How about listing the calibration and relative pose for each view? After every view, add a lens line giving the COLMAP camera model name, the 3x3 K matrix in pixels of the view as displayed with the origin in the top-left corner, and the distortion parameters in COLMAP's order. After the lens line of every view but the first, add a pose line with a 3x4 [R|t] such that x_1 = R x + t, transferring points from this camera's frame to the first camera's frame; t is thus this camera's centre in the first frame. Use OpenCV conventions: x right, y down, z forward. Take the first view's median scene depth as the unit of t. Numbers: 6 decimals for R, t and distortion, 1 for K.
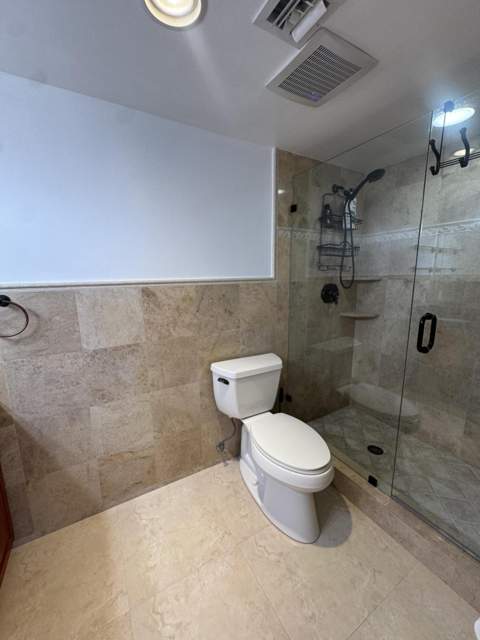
lens RADIAL K [[255.8, 0, 240.8], [0, 255.8, 320.3], [0, 0, 1]] dist [-0.009831, 0.002728]
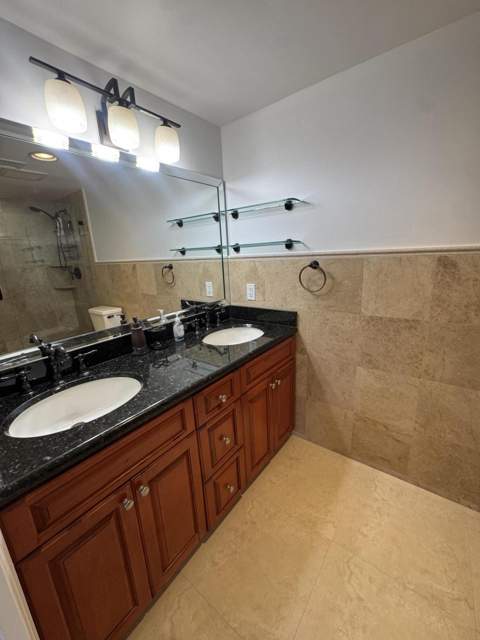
lens RADIAL K [[255.8, 0, 239.2], [0, 255.8, 318.3], [0, 0, 1]] dist [-0.009831, 0.002728]
pose [[0.380947, 0.229572, -0.895643, 0.150594], [-0.120433, 0.972752, 0.198113, -0.016787], [0.916720, 0.032394, 0.398215, 0.085938]]
